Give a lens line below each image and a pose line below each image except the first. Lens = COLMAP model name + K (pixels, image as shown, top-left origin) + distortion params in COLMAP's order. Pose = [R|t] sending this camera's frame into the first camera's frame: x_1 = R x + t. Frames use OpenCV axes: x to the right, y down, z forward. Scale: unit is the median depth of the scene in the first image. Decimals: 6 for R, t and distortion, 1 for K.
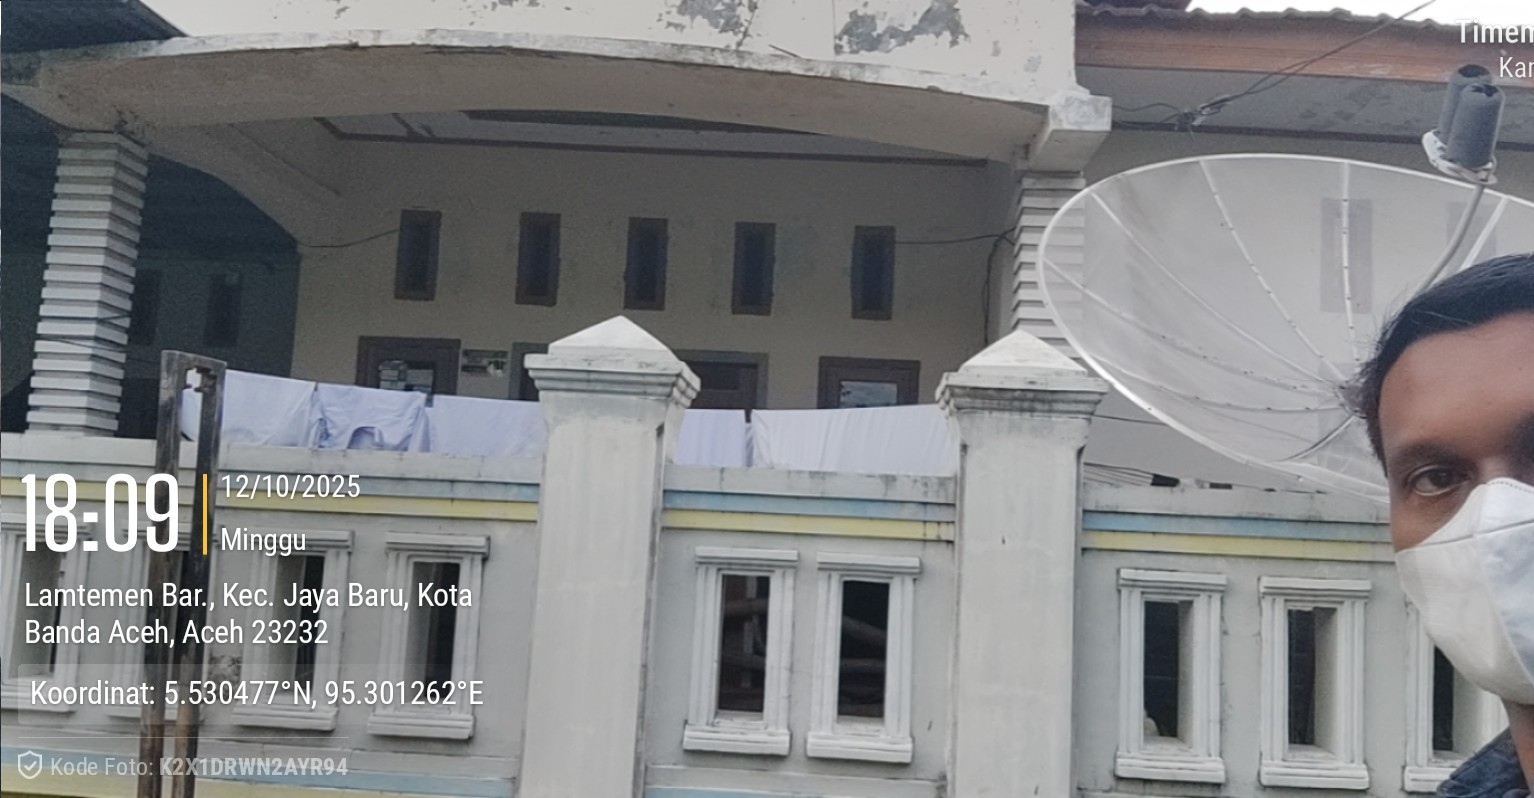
lens RADIAL K [[1299.4, 0, 683.8], [0, 1299.4, 307.7], [0, 0, 1]] dist [0.000247, -0.005334]
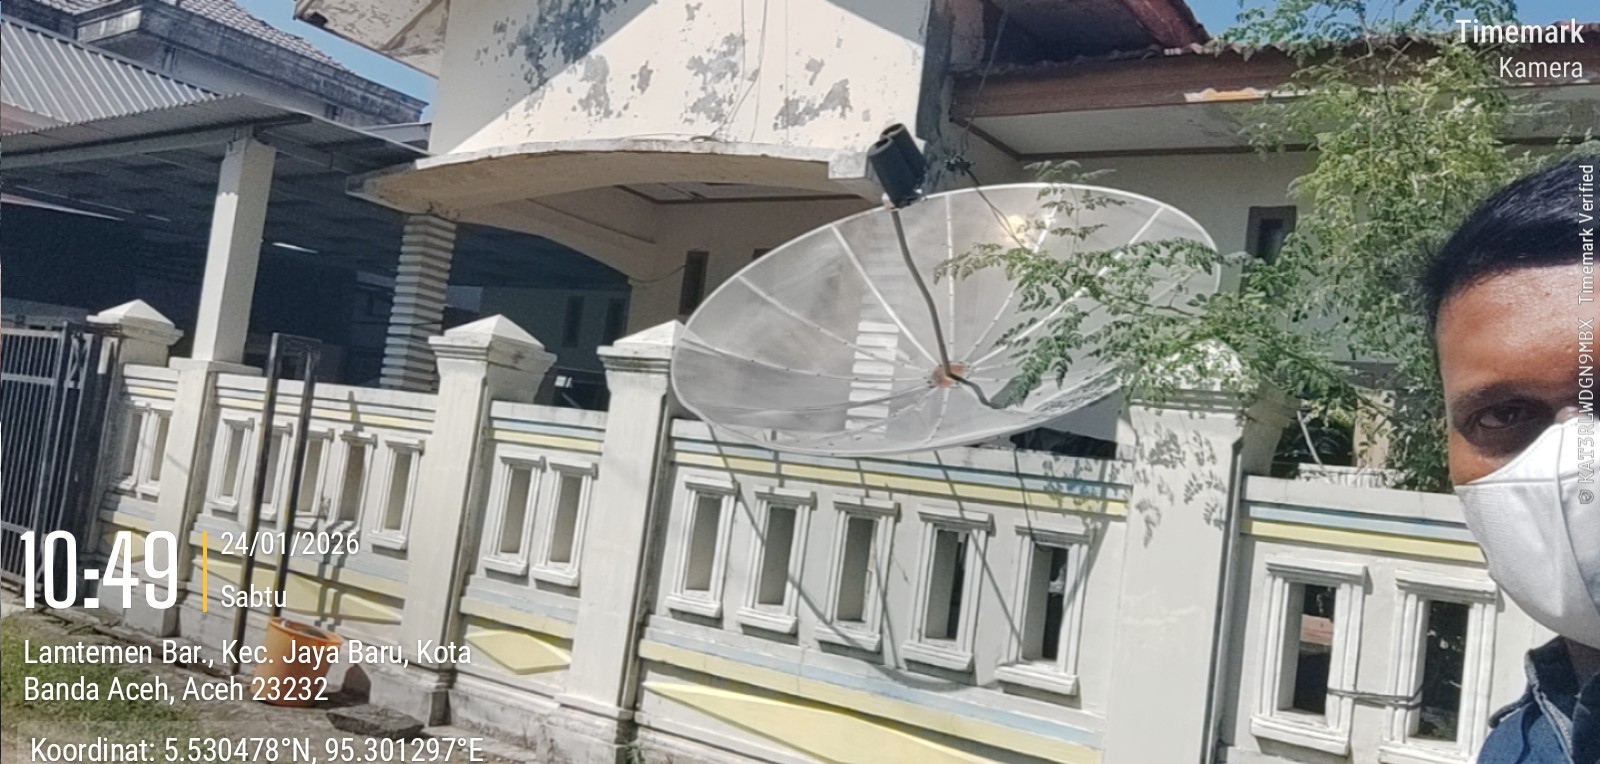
lens RADIAL K [[1225.5, 0, 933.6], [0, 1225.5, 408.3], [0, 0, 1]] dist [0.040364, 0.000015]
pose [[0.858977, 0.024294, -0.511438, 0.942724], [0.002351, 0.998676, 0.051387, 0.035224], [0.512009, -0.045343, 0.857782, -0.057050]]
